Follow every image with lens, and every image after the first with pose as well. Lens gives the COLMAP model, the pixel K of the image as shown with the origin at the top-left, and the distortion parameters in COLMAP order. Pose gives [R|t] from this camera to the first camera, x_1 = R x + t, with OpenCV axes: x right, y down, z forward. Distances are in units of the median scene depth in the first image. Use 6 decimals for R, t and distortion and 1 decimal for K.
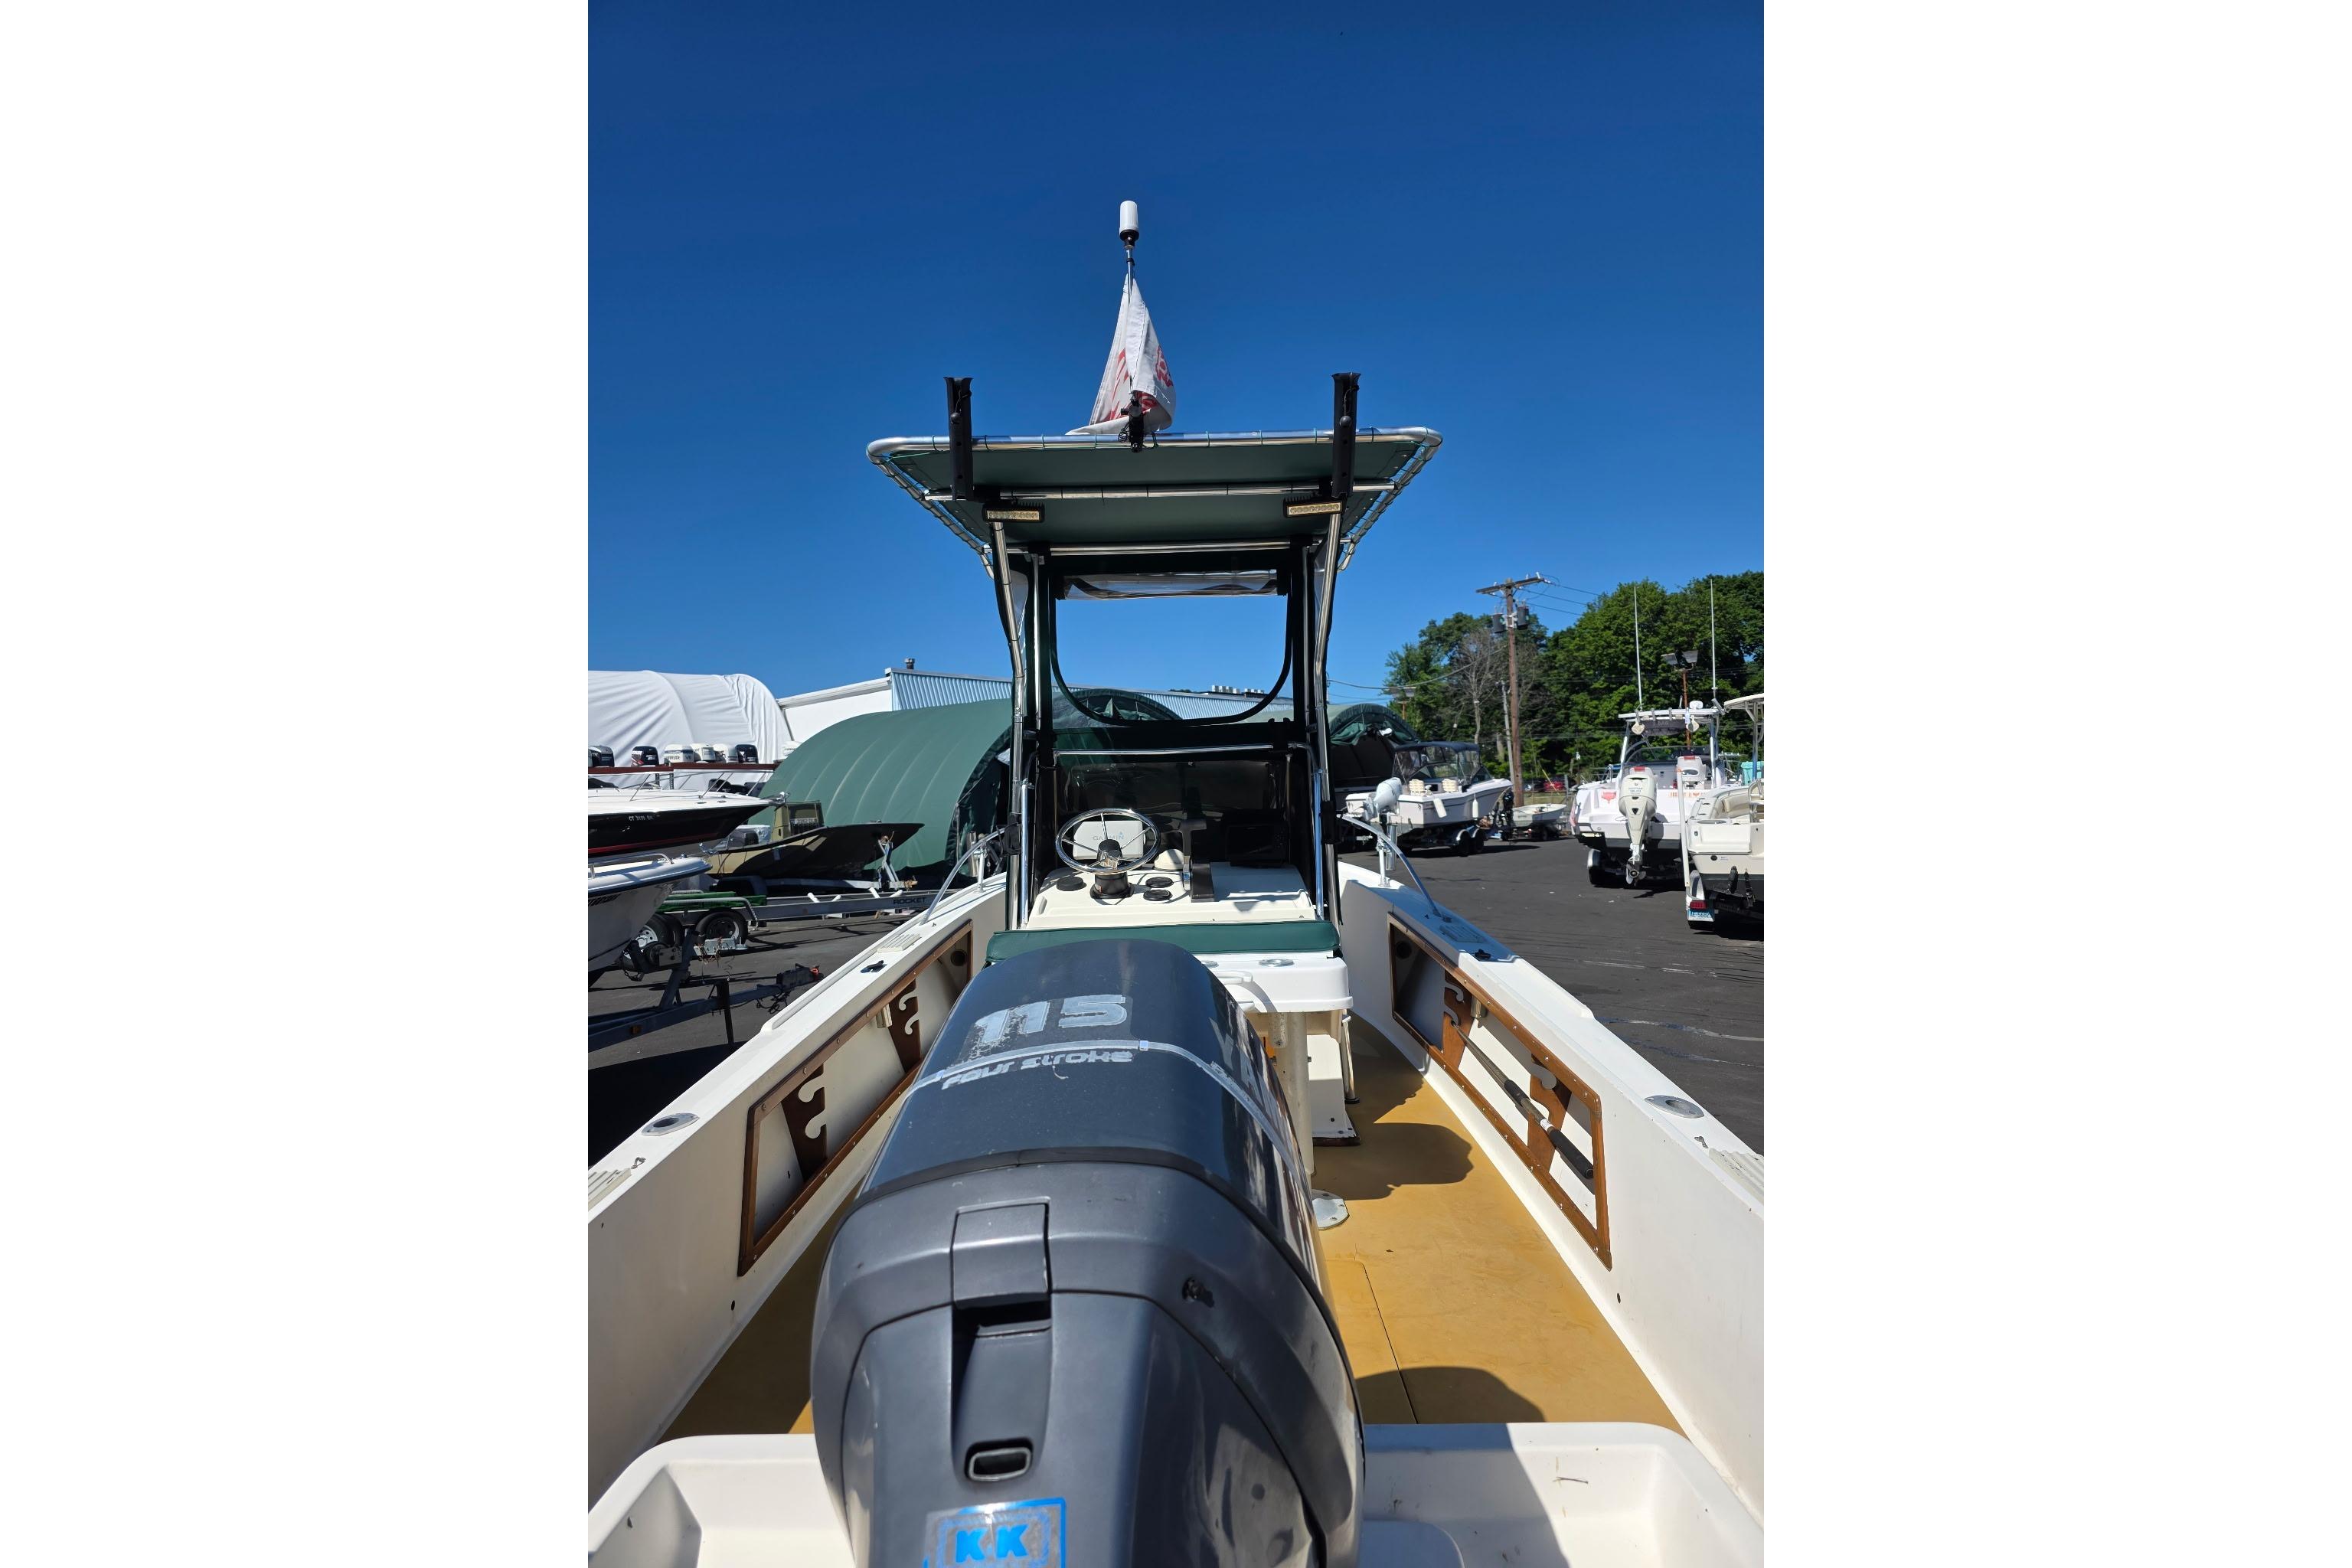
lens RADIAL K [[1066.7, 0, 1162.4], [0, 1066.7, 794.6], [0, 0, 1]] dist [0.026175, -0.003847]
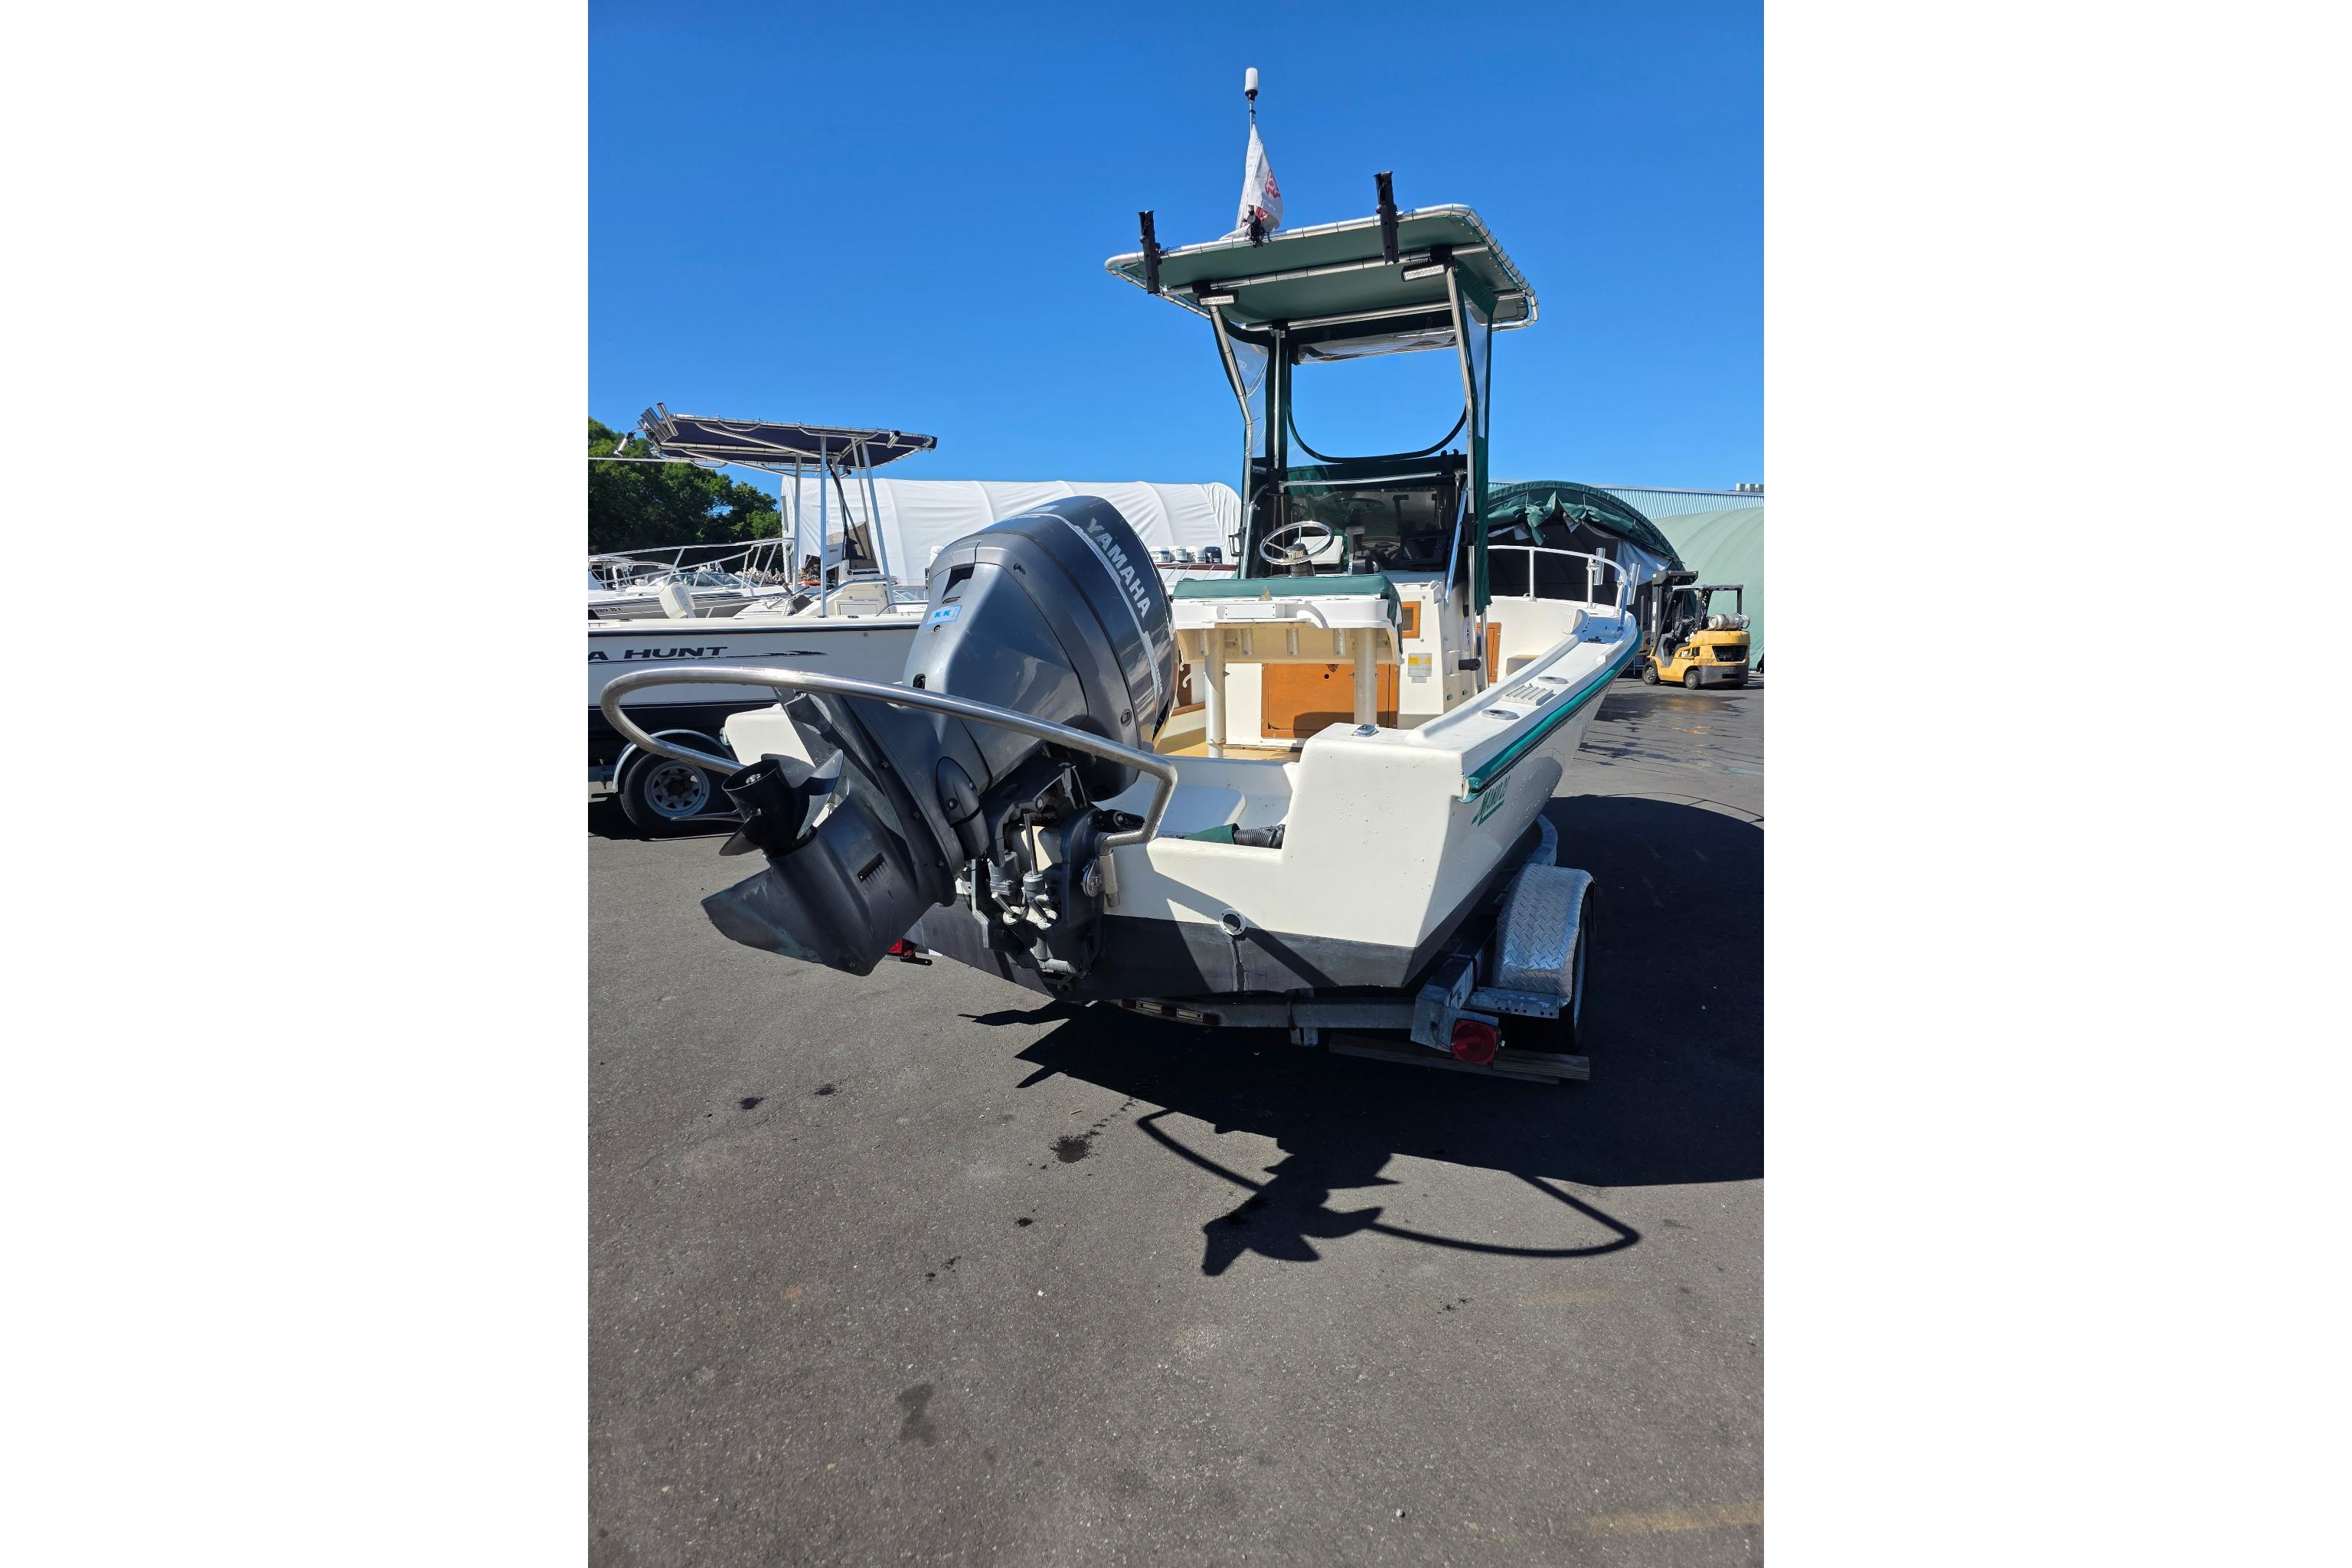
lens RADIAL K [[1066.7, 0, 1166.8], [0, 1066.7, 785.6], [0, 0, 1]] dist [0.026175, -0.003847]
pose [[0.904947, 0.089050, -0.416103, 0.055509], [-0.021321, 0.986118, 0.164669, 0.017936], [0.424990, -0.140145, 0.894283, -0.050684]]
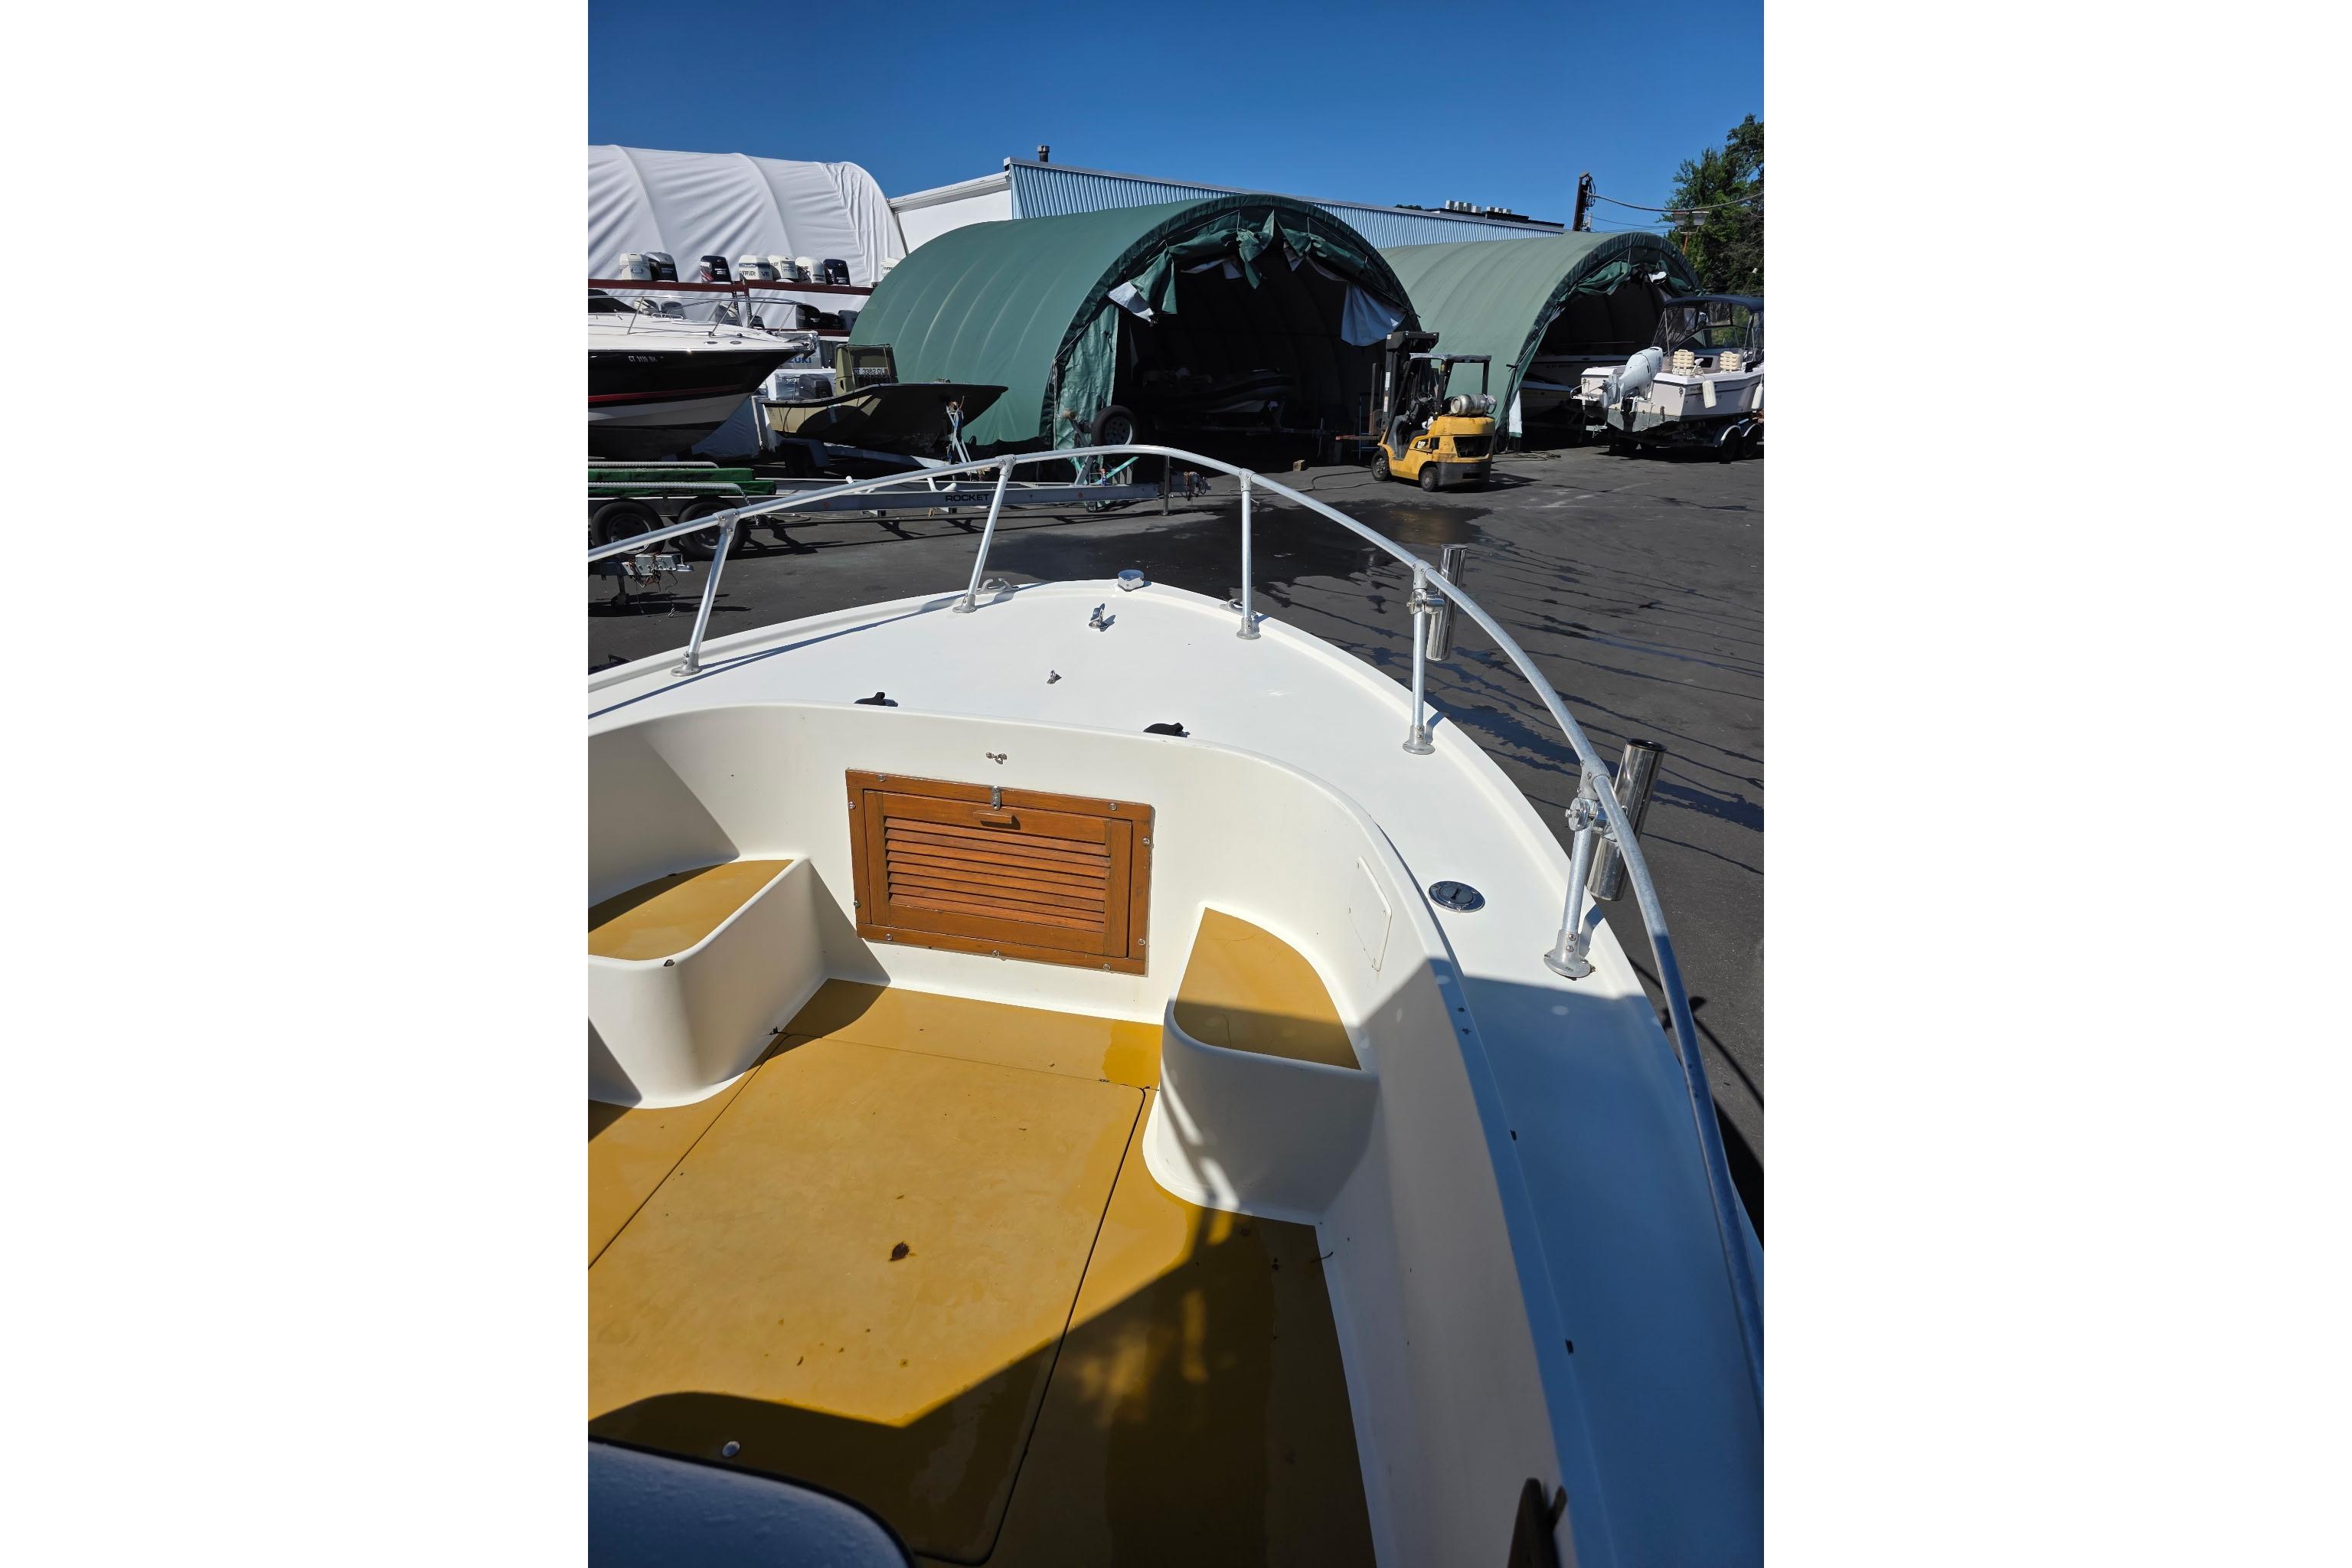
lens RADIAL K [[1066.7, 0, 1179.7], [0, 1066.7, 791.7], [0, 0, 1]] dist [0.026175, -0.003847]
pose [[0.984465, 0.112019, -0.135204, 0.029119], [-0.049988, 0.916990, 0.395765, -0.013387], [0.168314, -0.382859, 0.908345, 0.155322]]
